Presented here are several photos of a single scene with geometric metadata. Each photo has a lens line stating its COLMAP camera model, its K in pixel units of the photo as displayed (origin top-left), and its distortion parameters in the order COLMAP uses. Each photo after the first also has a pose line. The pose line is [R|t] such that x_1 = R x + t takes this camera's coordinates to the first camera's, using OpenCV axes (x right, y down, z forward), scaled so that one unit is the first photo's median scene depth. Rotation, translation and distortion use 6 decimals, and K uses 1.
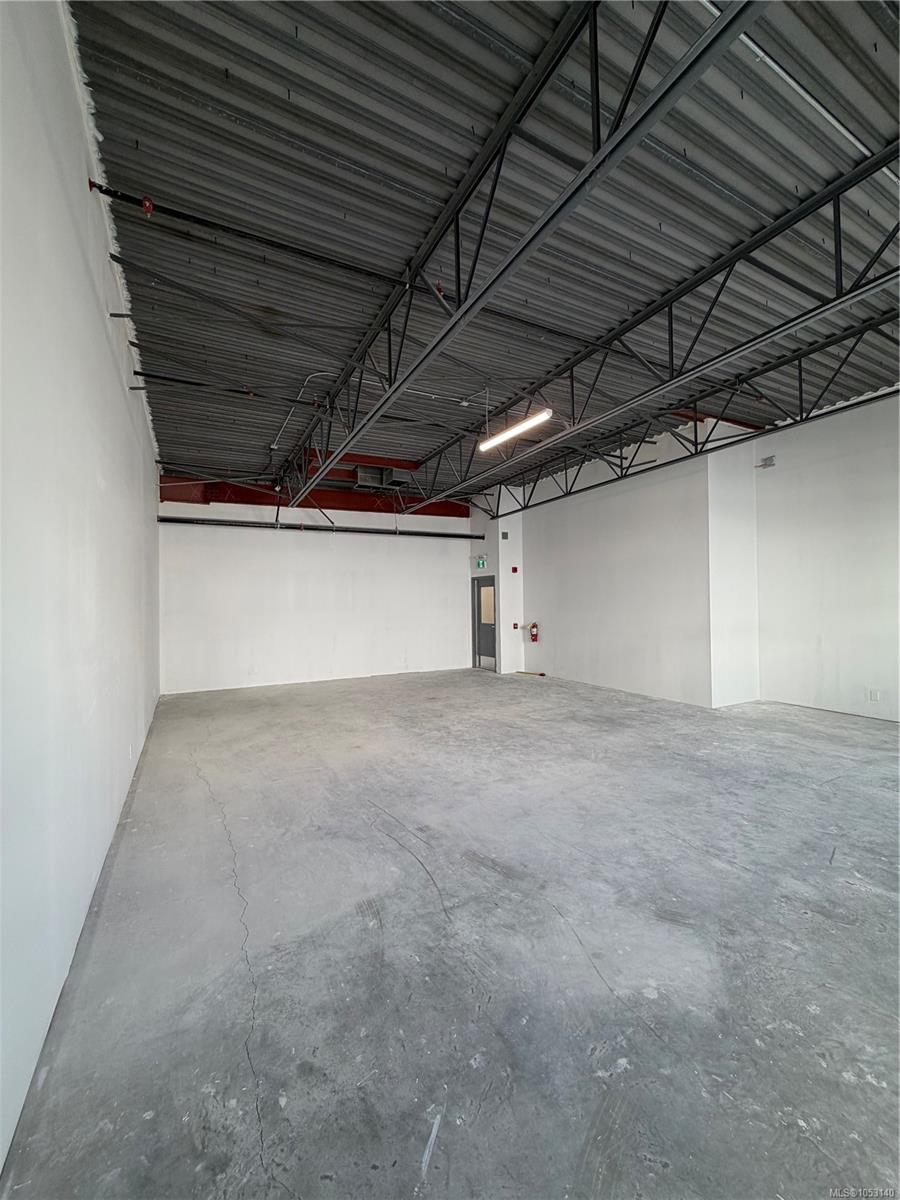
lens RADIAL K [[479.4, 0, 446.7], [0, 479.4, 597.5], [0, 0, 1]] dist [0.000002, 0.000256]
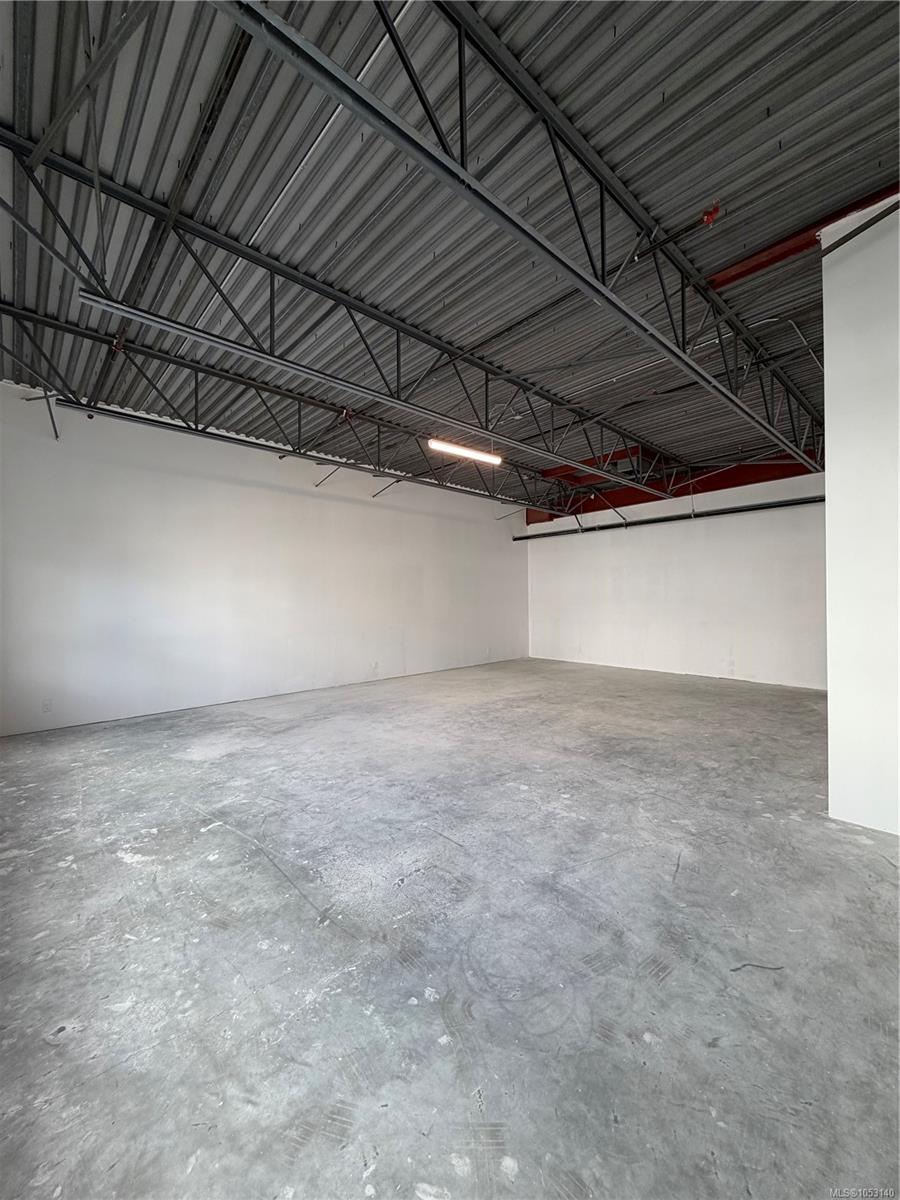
lens RADIAL K [[479.4, 0, 446.7], [0, 479.4, 597.5], [0, 0, 1]] dist [0.000002, 0.000256]
pose [[0.236586, 0.013683, -0.971514, 1.561029], [0.016698, 0.999696, 0.018146, -0.020223], [0.971467, -0.020516, 0.236286, 0.833526]]
